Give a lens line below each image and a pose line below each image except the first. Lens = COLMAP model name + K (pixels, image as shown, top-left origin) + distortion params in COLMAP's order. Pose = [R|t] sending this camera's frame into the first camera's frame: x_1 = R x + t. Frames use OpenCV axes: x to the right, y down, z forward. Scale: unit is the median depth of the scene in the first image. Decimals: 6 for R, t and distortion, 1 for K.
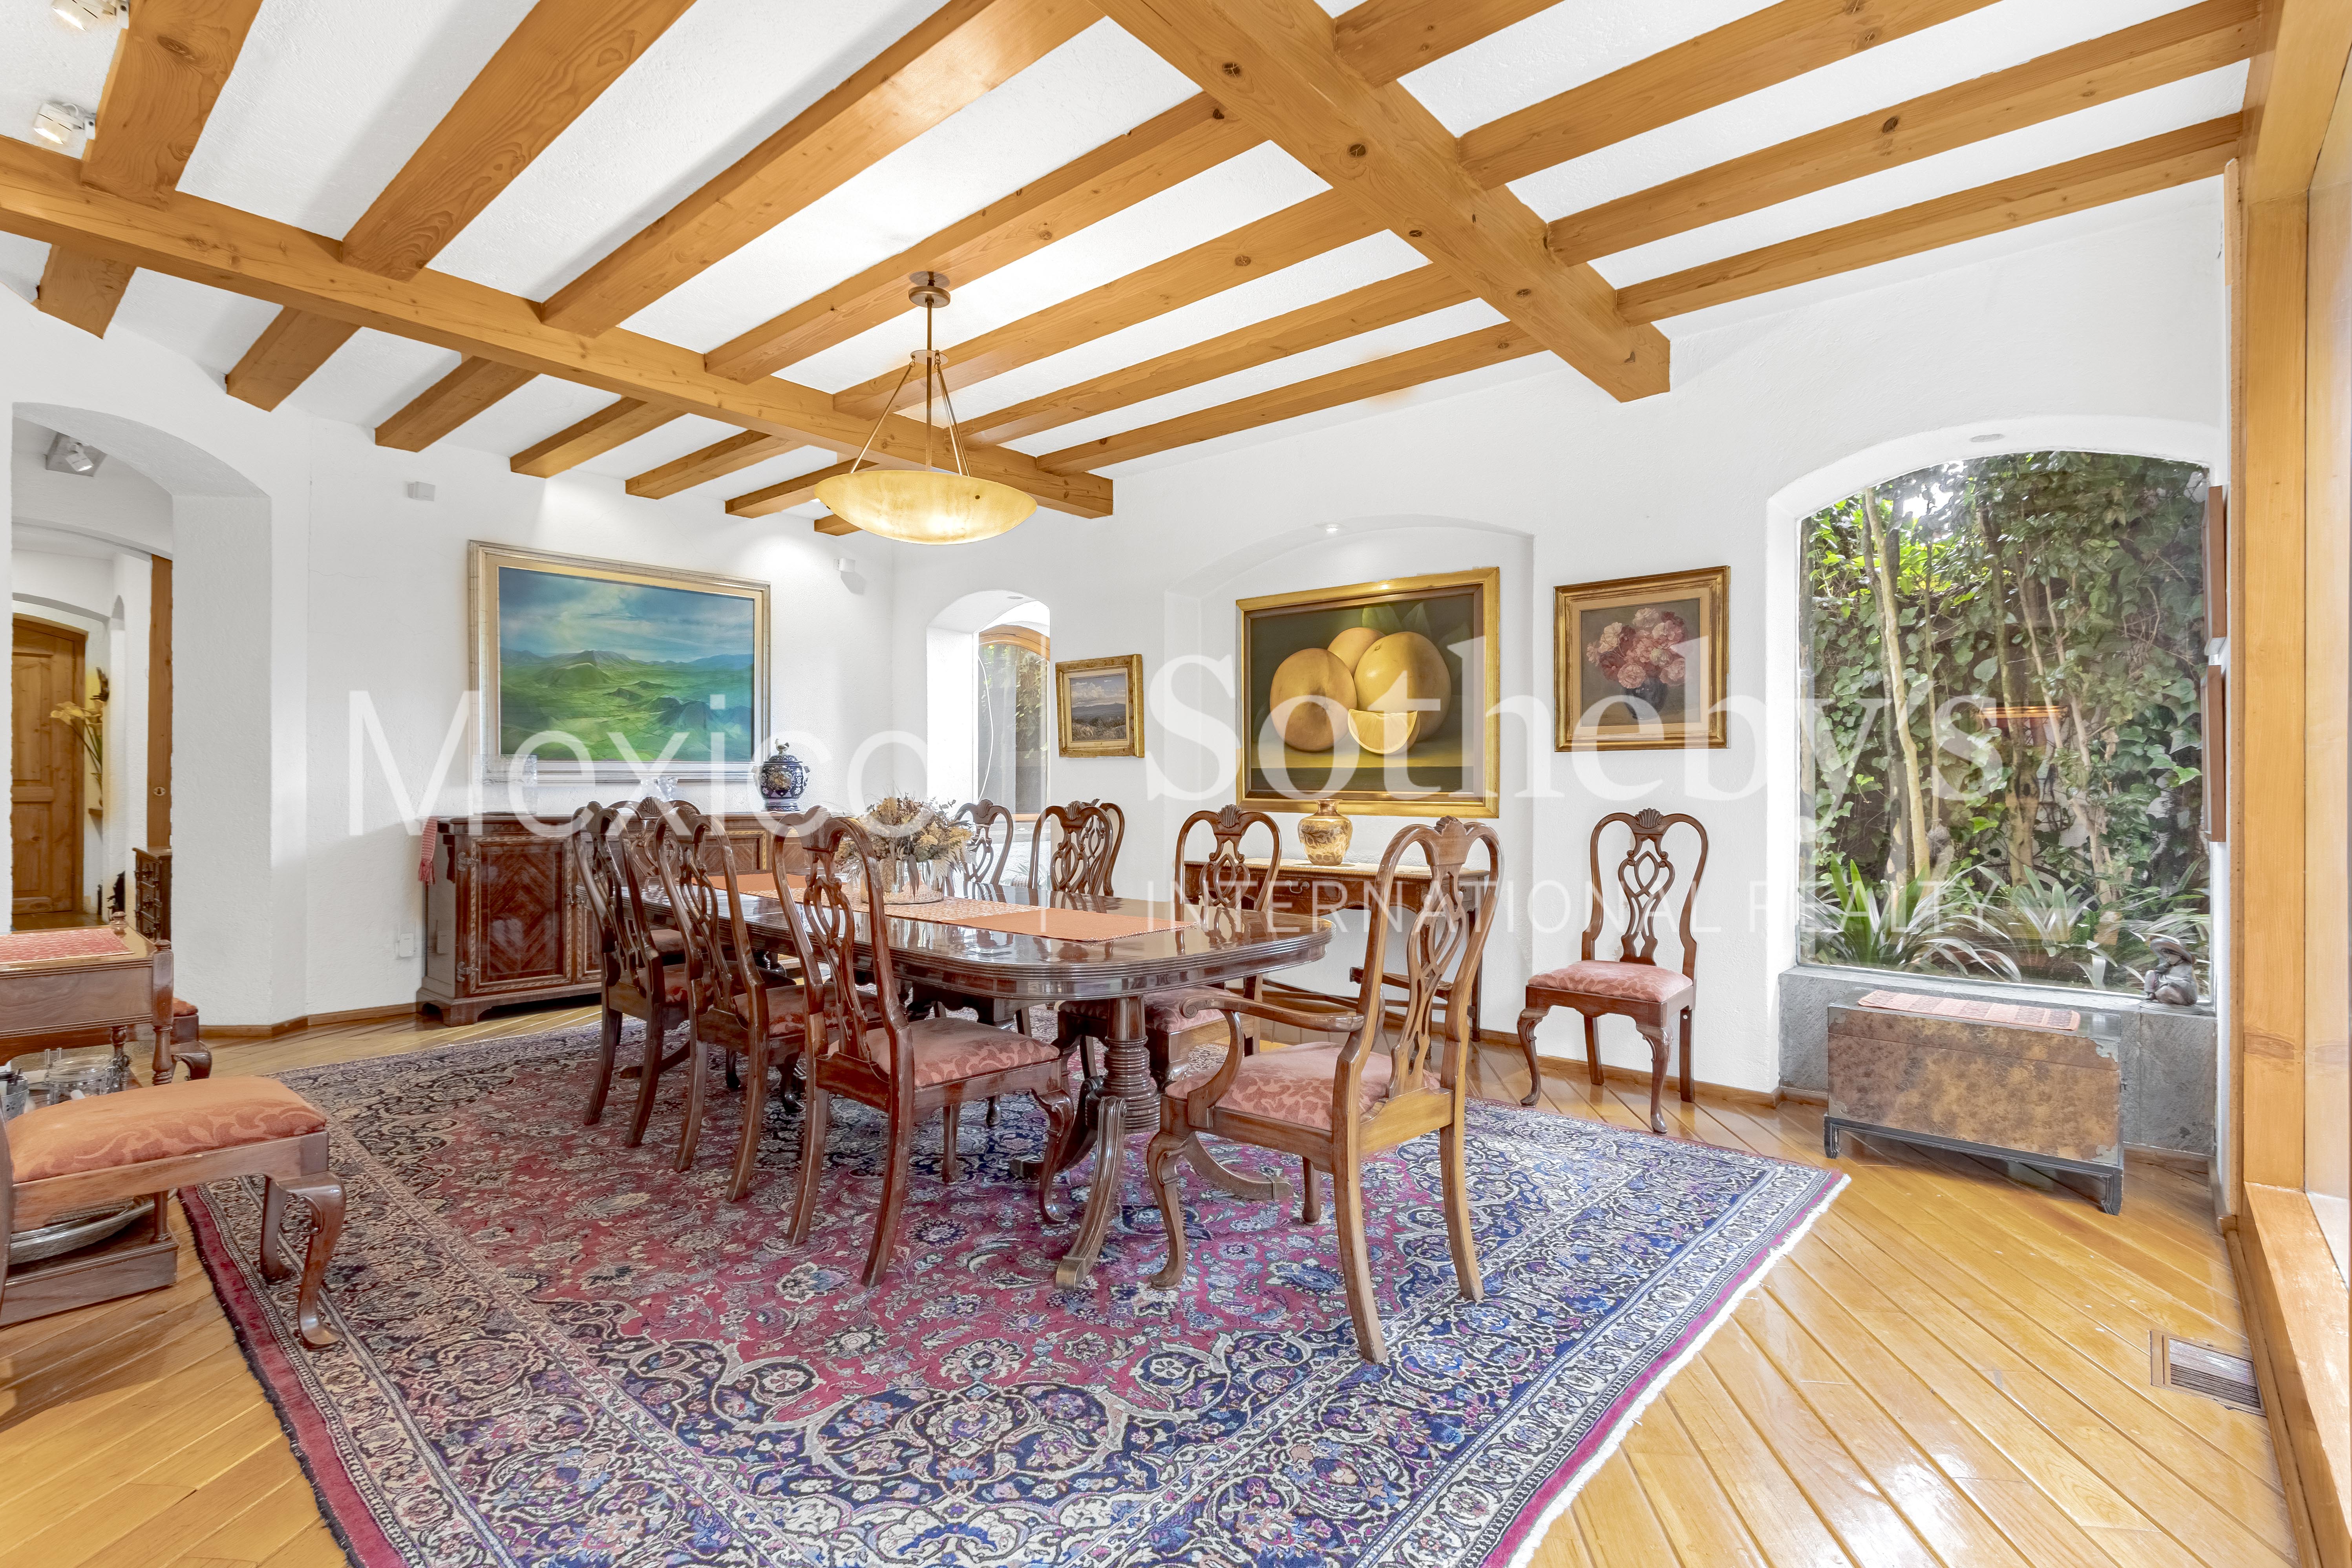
lens RADIAL K [[1097.2, 0, 1176.0], [0, 1097.2, 784.0], [0, 0, 1]] dist [0.018760, -0.000009]
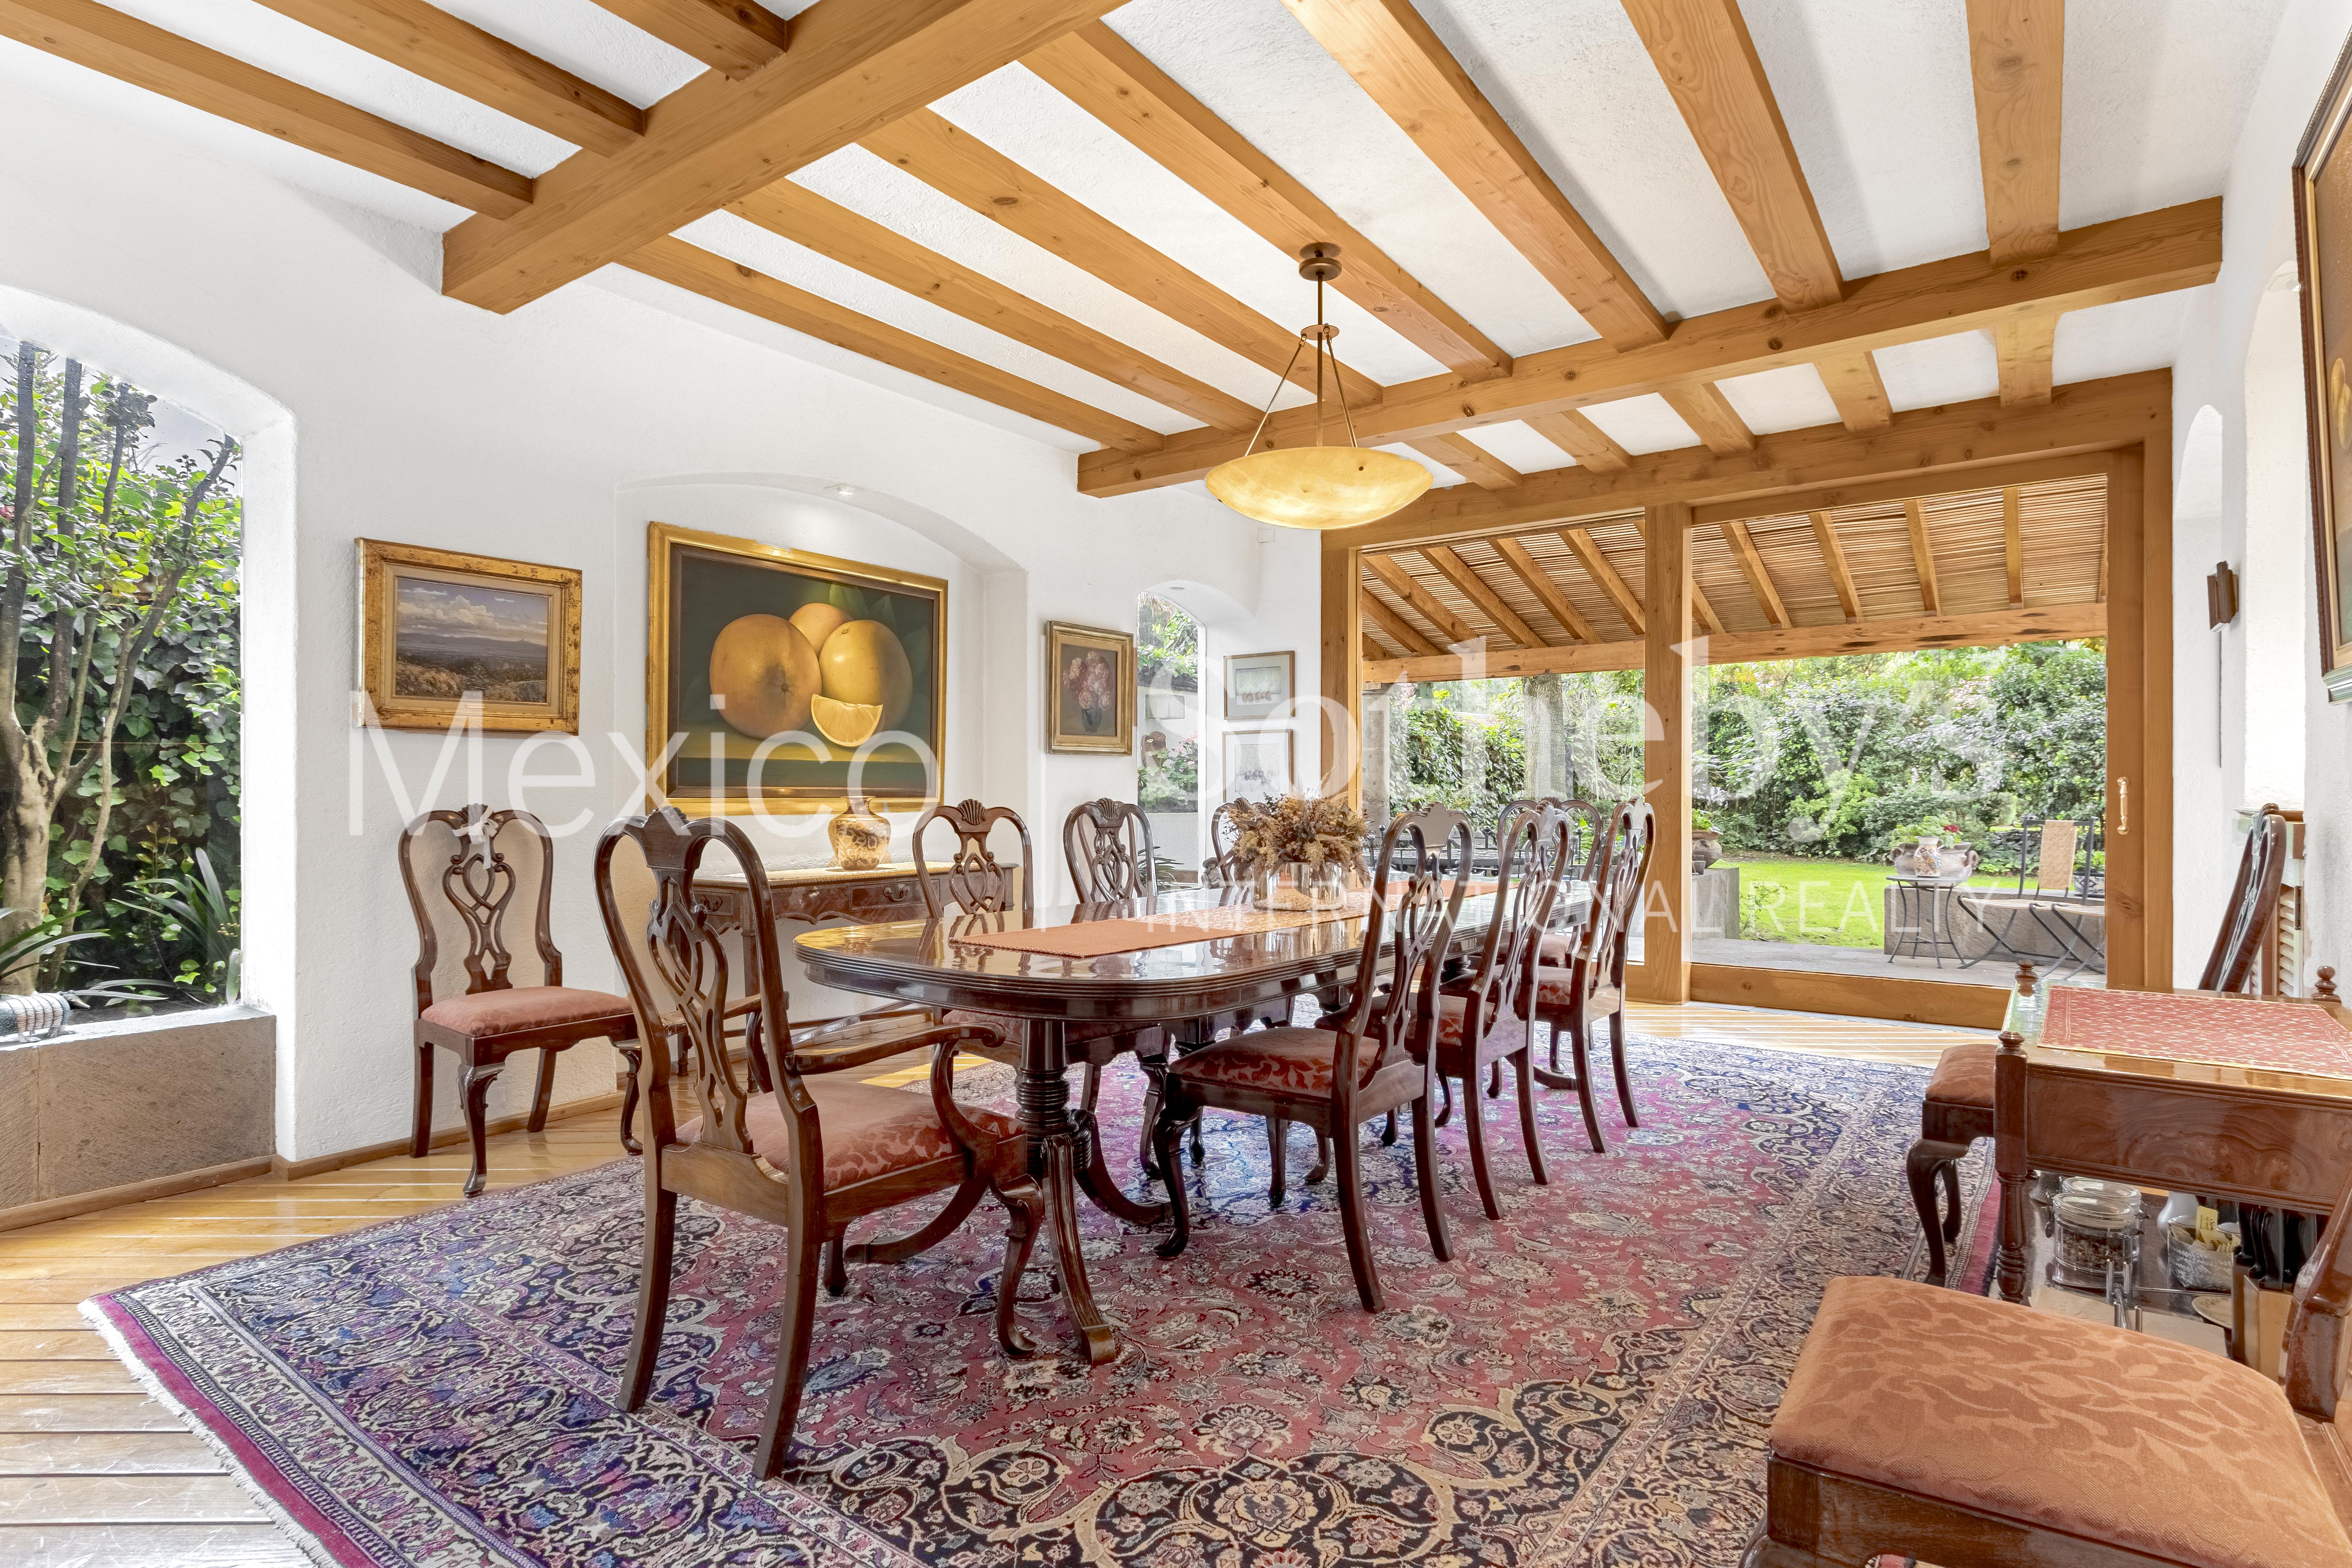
lens RADIAL K [[1170.0, 0, 1176.0], [0, 1170.0, 784.0], [0, 0, 1]] dist [0.025104, 0.000027]
pose [[-0.081879, -0.002538, 0.996639, -0.821395], [-0.000569, 0.999997, 0.002500, 0.001682], [-0.996642, -0.000362, -0.081881, 0.802956]]
